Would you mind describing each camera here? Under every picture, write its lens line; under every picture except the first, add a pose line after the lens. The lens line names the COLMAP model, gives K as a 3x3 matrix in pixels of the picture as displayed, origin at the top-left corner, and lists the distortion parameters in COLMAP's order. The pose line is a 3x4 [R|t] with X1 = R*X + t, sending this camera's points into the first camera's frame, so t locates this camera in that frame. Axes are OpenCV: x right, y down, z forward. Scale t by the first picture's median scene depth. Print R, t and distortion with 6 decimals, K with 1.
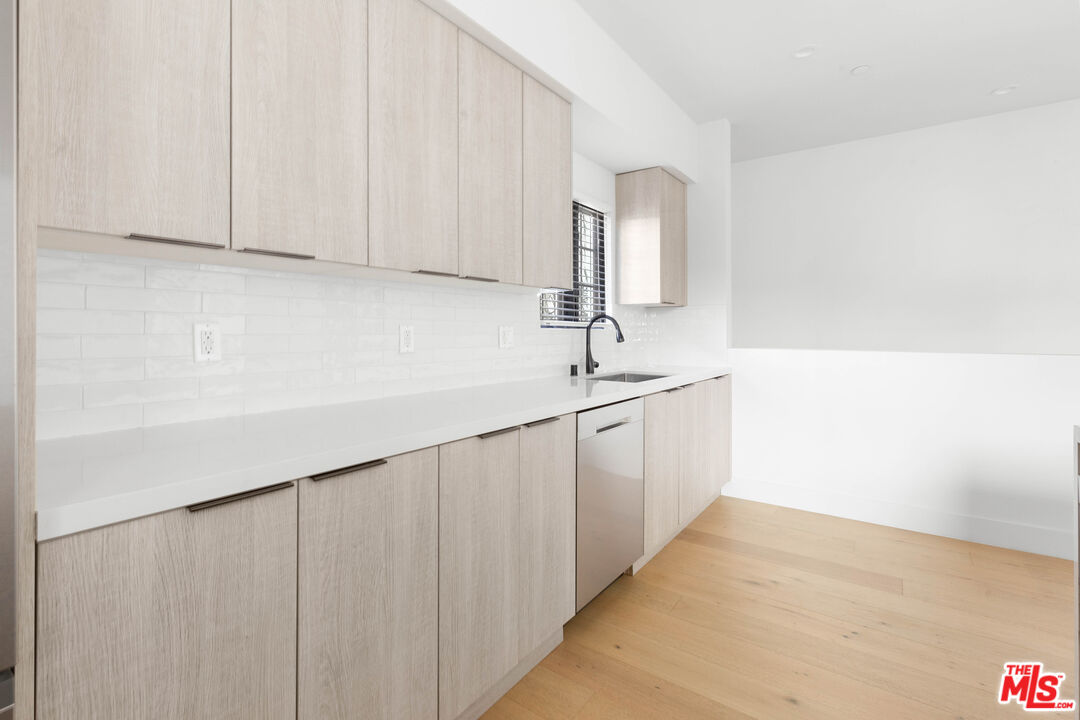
lens RADIAL K [[498.3, 0, 534.0], [0, 498.3, 329.0], [0, 0, 1]] dist [0.001098, -0.000075]
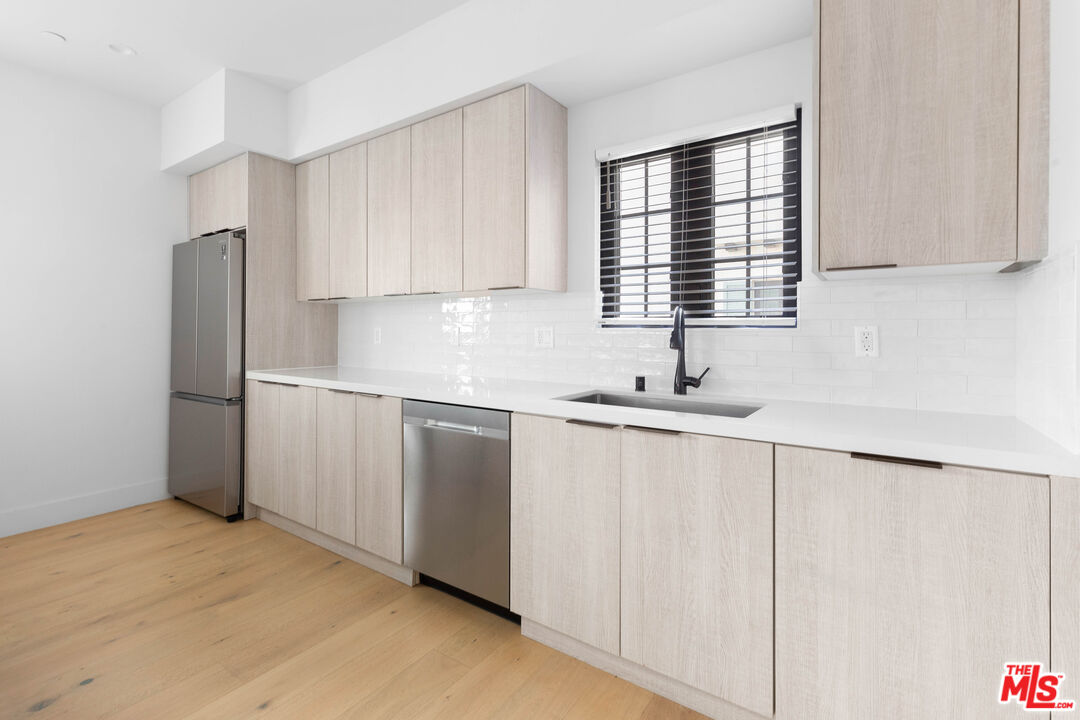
lens RADIAL K [[498.3, 0, 534.0], [0, 498.3, 329.0], [0, 0, 1]] dist [0.001098, -0.000075]
pose [[0.029755, -0.002091, -0.999555, 1.033922], [0.001091, 0.999997, -0.002059, 0.002006], [0.999557, -0.001029, 0.029757, 1.021949]]
